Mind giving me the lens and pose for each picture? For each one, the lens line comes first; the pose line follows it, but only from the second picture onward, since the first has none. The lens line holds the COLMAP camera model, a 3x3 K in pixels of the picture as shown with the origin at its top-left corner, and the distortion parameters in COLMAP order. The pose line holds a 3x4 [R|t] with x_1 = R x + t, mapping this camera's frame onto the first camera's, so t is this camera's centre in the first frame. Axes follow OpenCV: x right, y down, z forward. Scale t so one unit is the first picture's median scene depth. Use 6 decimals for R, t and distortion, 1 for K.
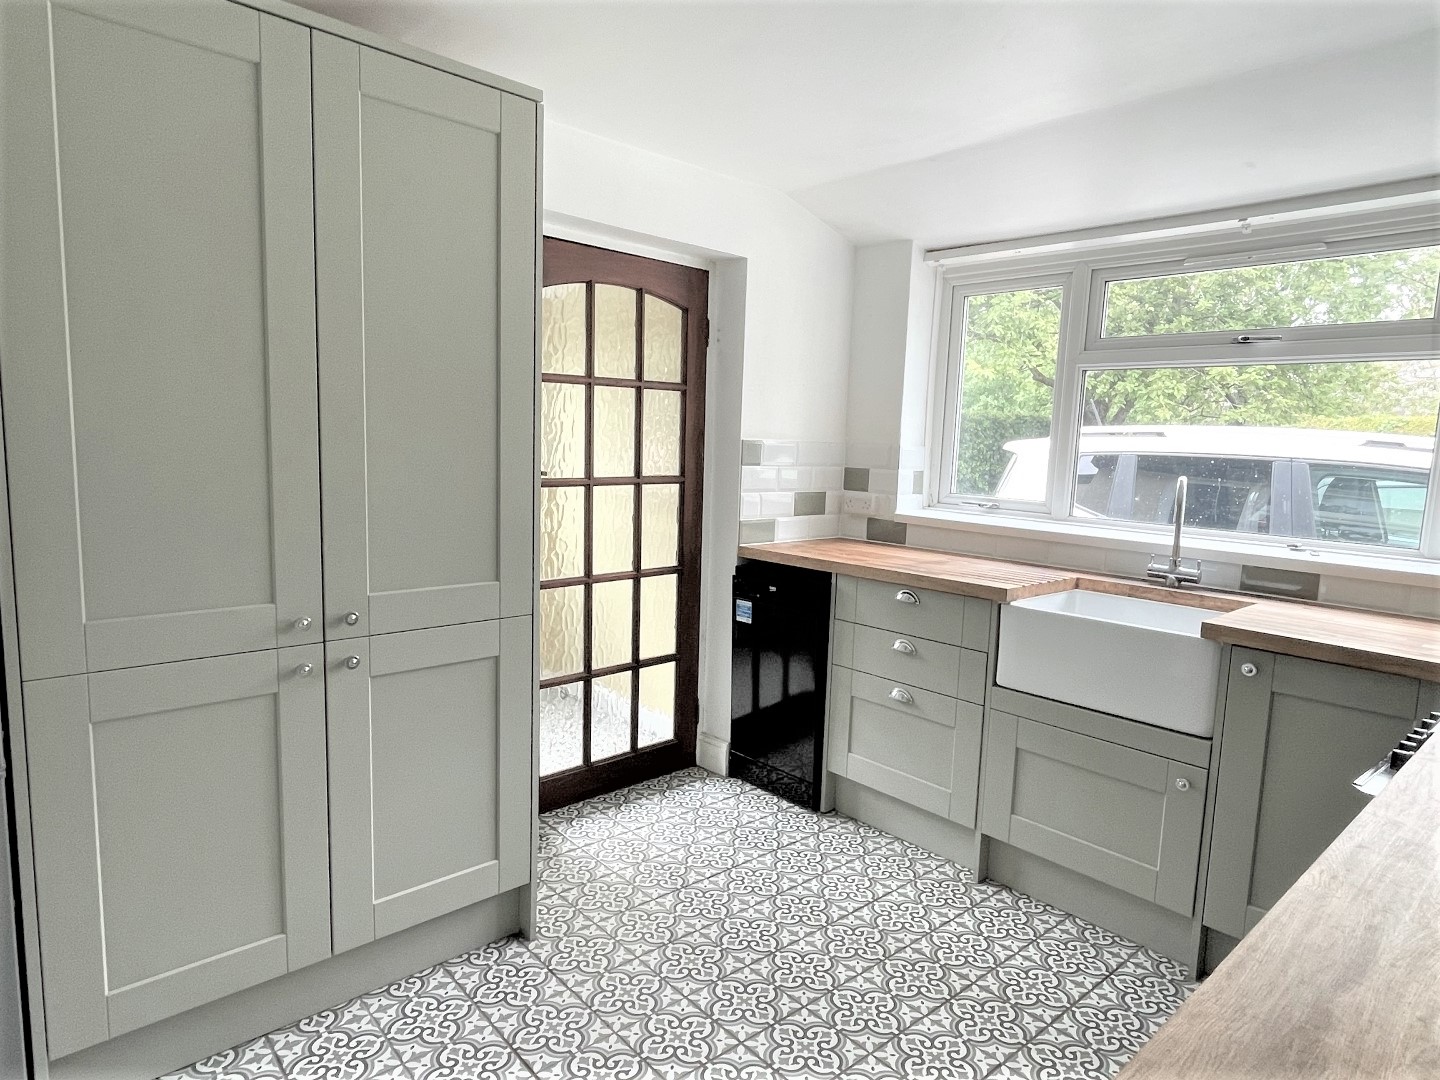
lens RADIAL K [[842.7, 0, 720.6], [0, 842.7, 542.3], [0, 0, 1]] dist [-0.002053, -0.000924]
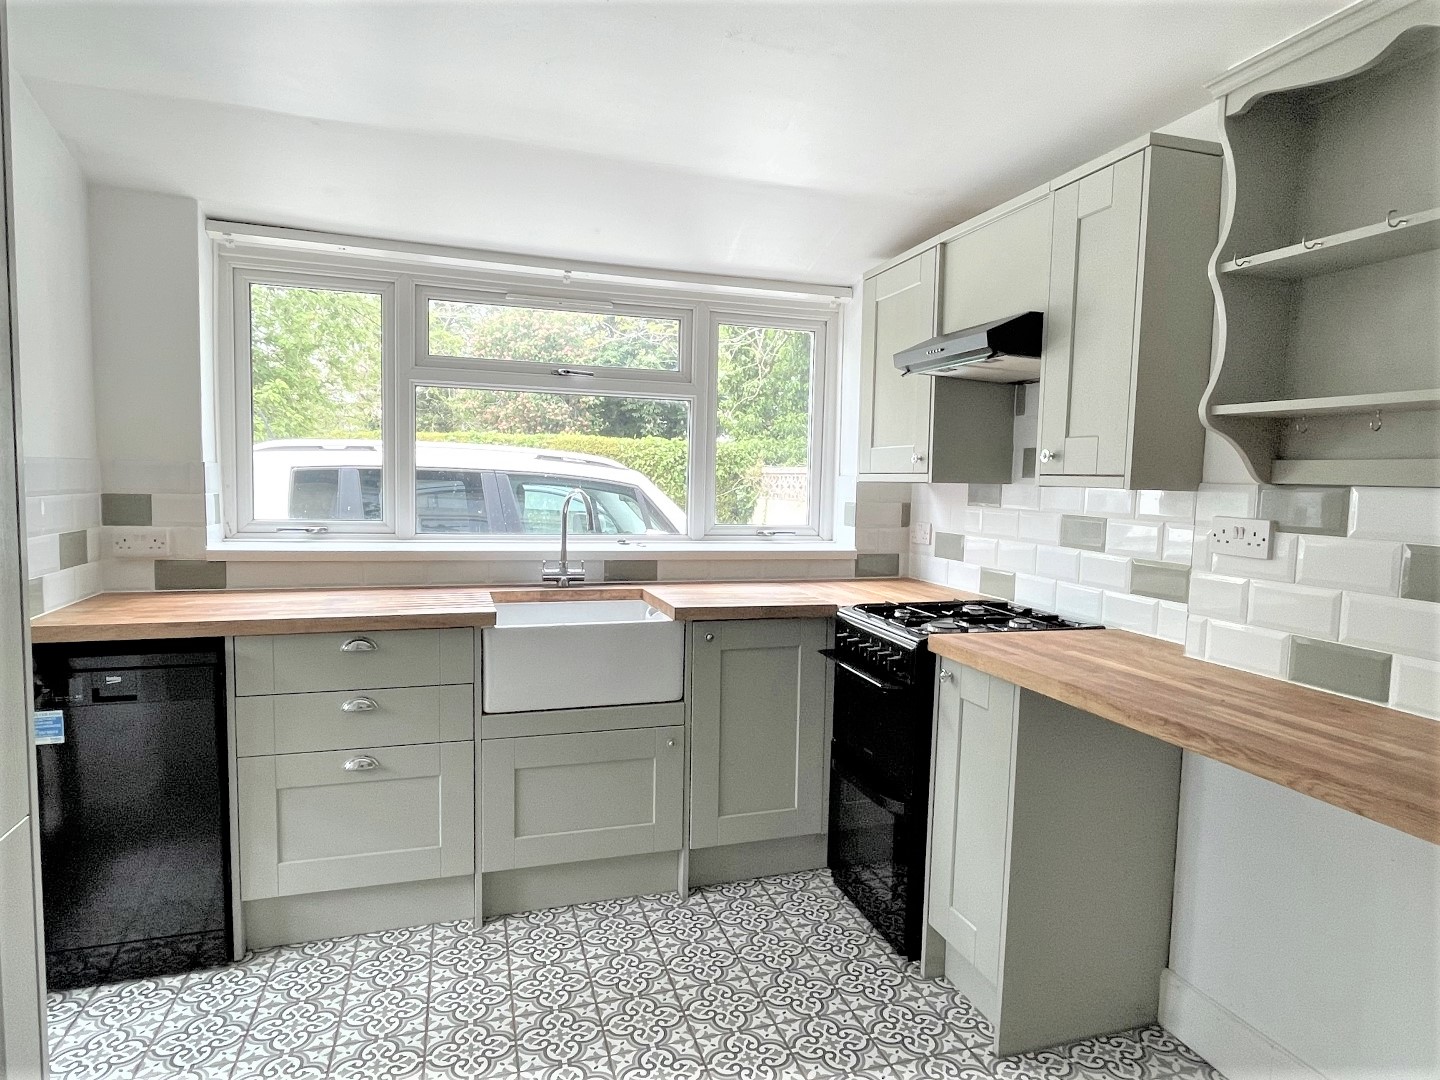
lens RADIAL K [[842.7, 0, 721.8], [0, 842.7, 539.4], [0, 0, 1]] dist [-0.002053, -0.000924]
pose [[0.410123, -0.091447, 0.907434, -0.386728], [0.101334, 0.993369, 0.054309, -0.049062], [-0.906383, 0.069681, 0.416670, 0.320247]]
